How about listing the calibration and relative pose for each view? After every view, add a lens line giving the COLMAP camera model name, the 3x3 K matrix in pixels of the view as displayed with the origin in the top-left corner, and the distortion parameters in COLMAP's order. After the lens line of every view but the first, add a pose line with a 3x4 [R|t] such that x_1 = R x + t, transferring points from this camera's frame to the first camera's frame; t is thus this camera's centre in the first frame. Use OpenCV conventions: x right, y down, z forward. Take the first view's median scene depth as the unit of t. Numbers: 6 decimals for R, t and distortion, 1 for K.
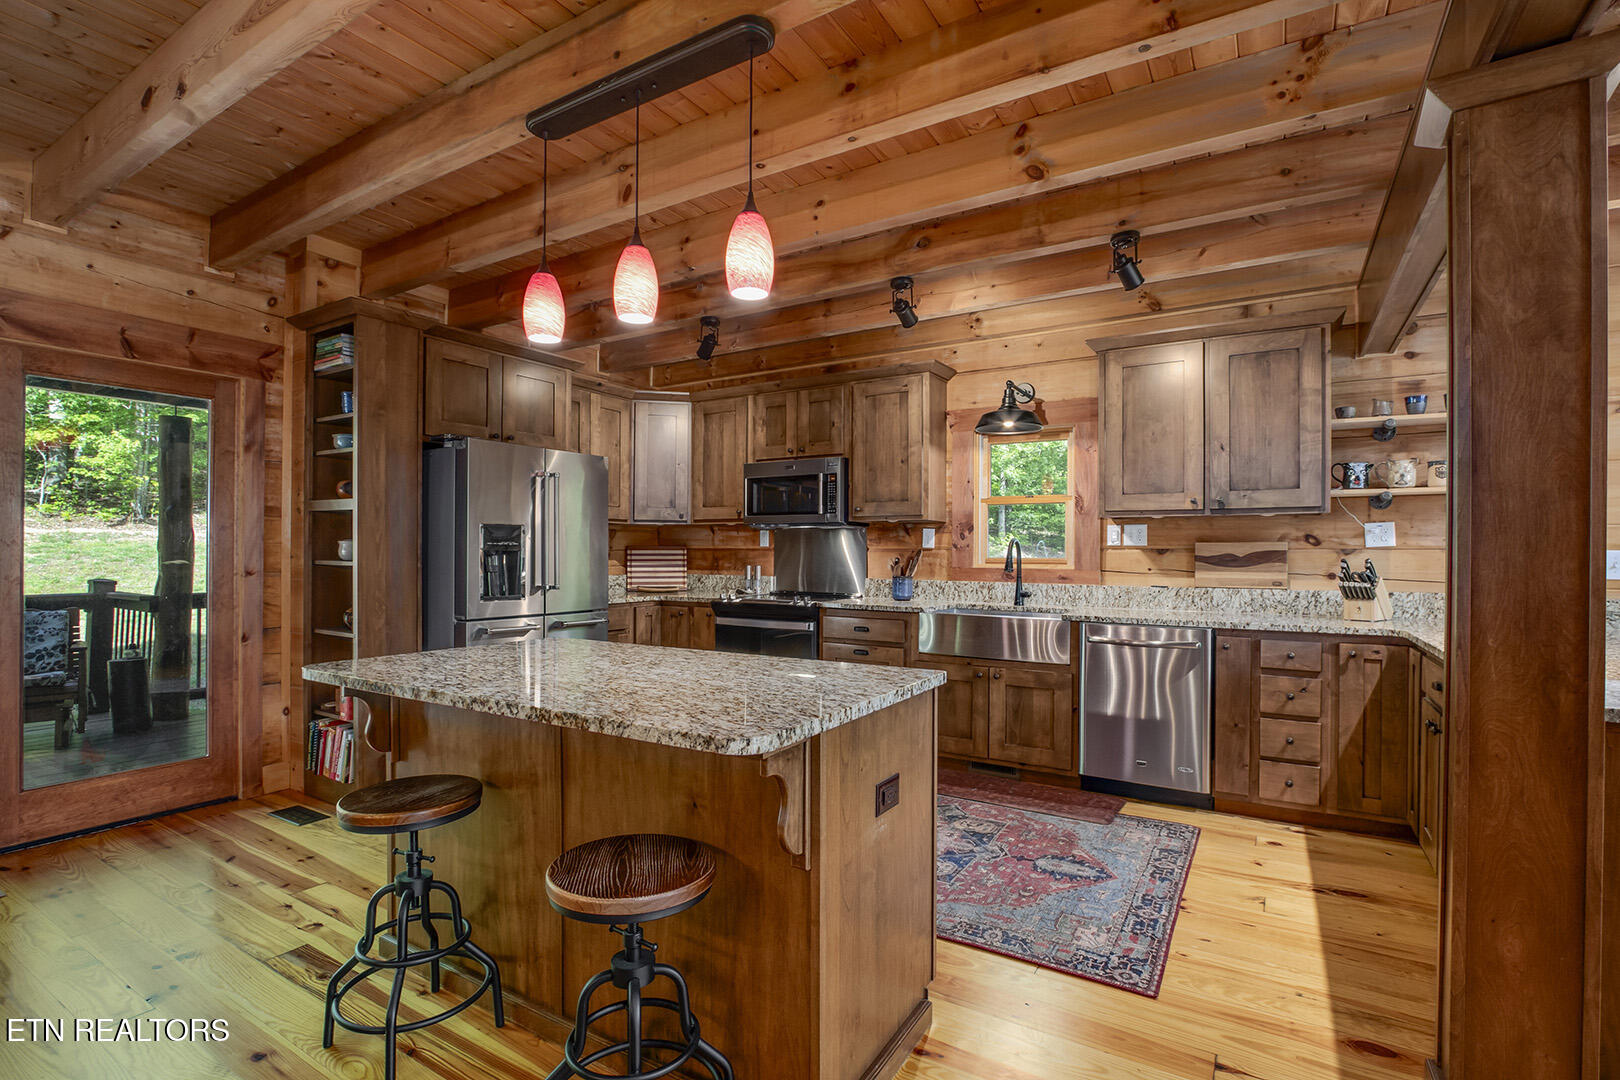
lens RADIAL K [[757.1, 0, 814.9], [0, 757.1, 551.9], [0, 0, 1]] dist [-0.025849, 0.004098]
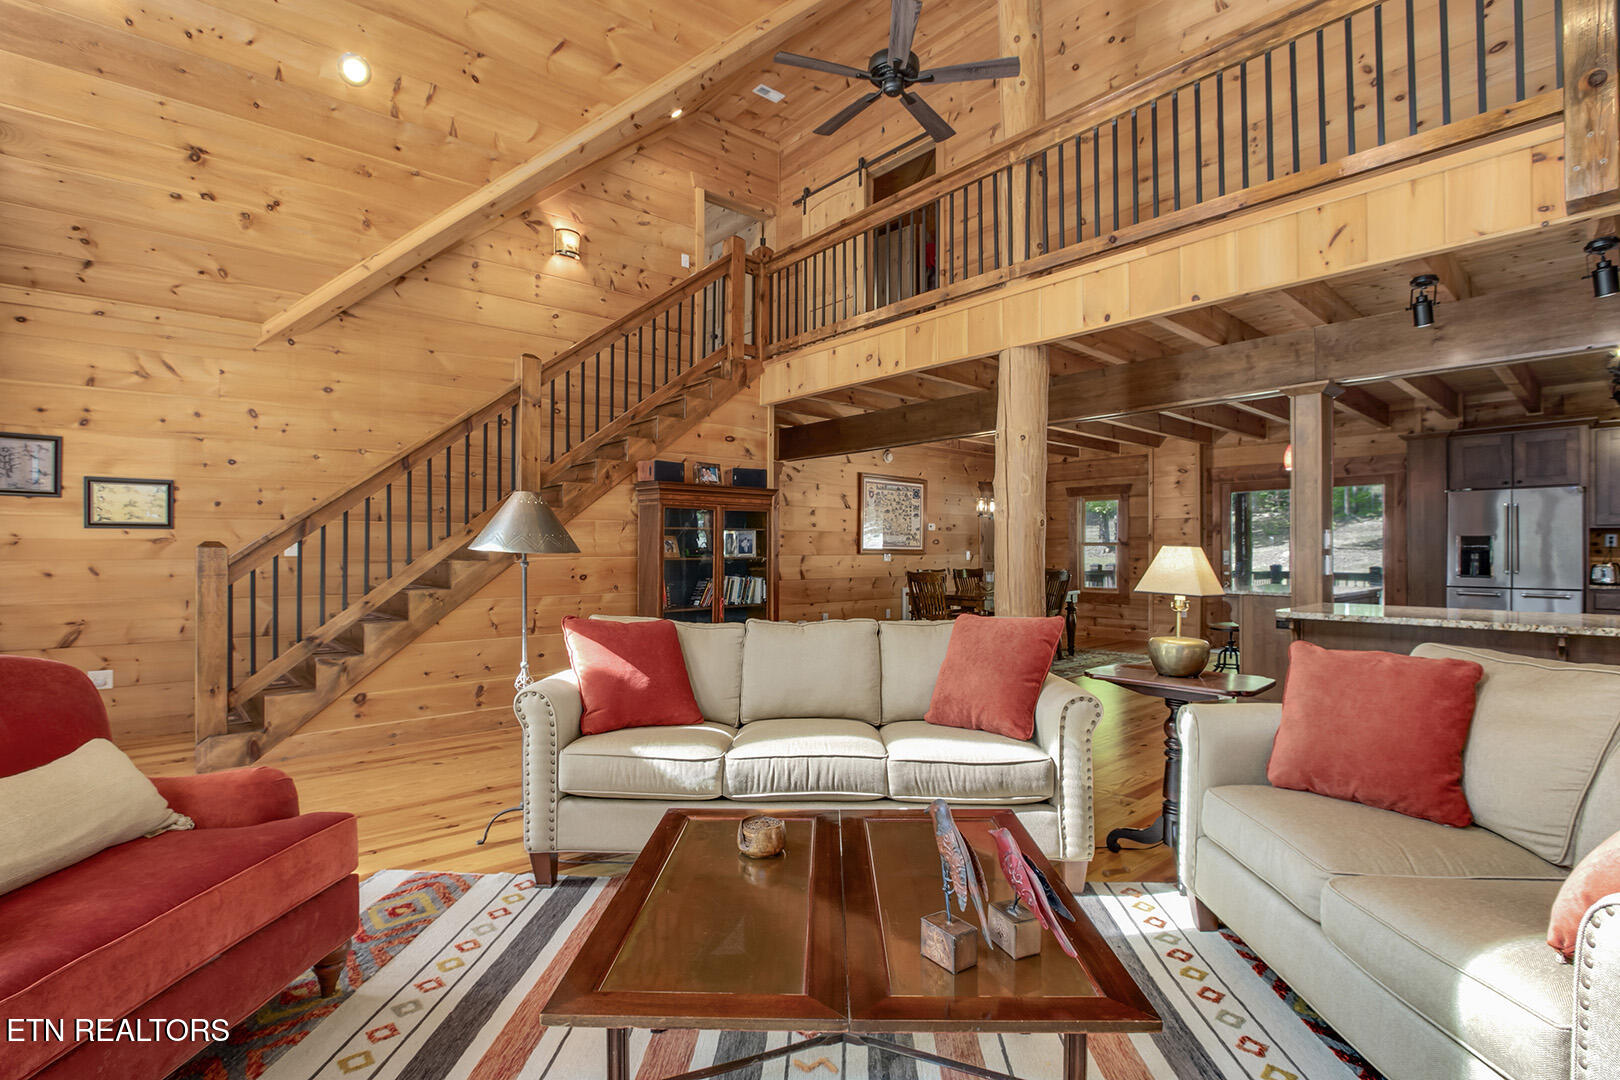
lens RADIAL K [[757.1, 0, 800.9], [0, 757.1, 549.0], [0, 0, 1]] dist [-0.025849, 0.004098]
pose [[-0.302310, -0.005547, -0.953194, 1.841696], [-0.000807, 0.999984, -0.005564, 0.007033], [0.953209, -0.000913, -0.302310, -0.015853]]
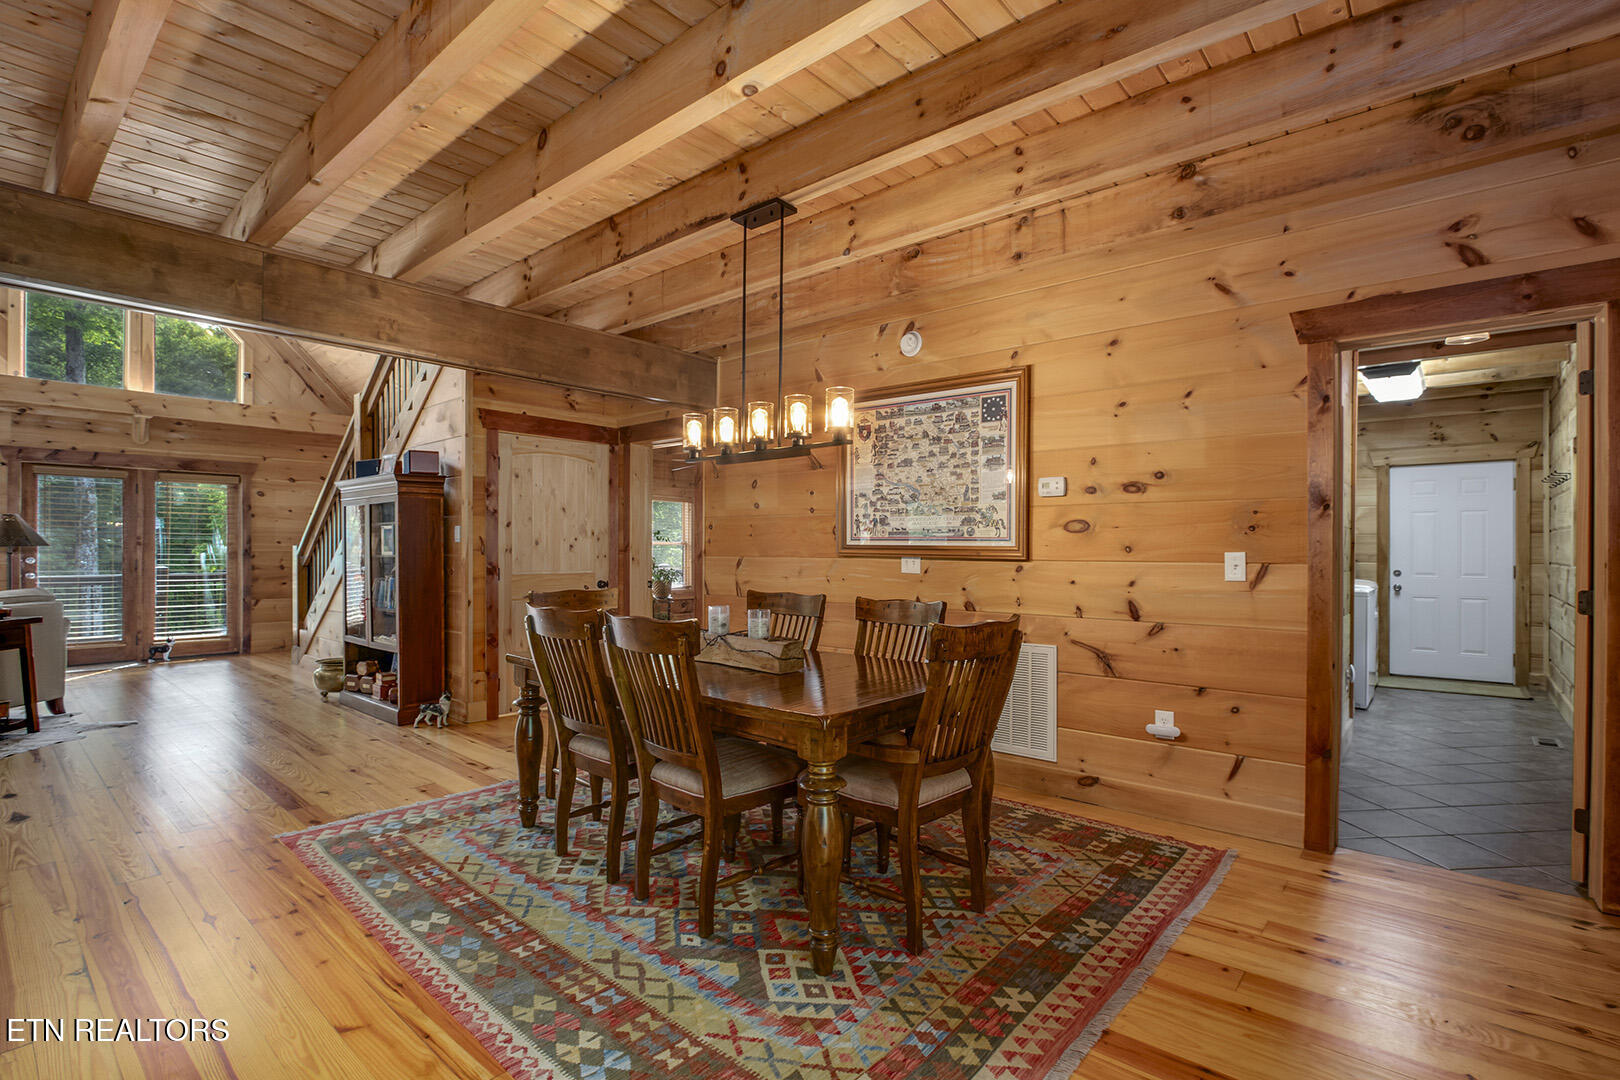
lens RADIAL K [[757.1, 0, 814.4], [0, 757.1, 547.7], [0, 0, 1]] dist [-0.025849, 0.004098]
pose [[-0.987207, -0.007159, 0.159285, -0.750399], [-0.007547, 0.999970, -0.001835, -0.002012], [-0.159267, -0.003013, -0.987231, 0.658892]]
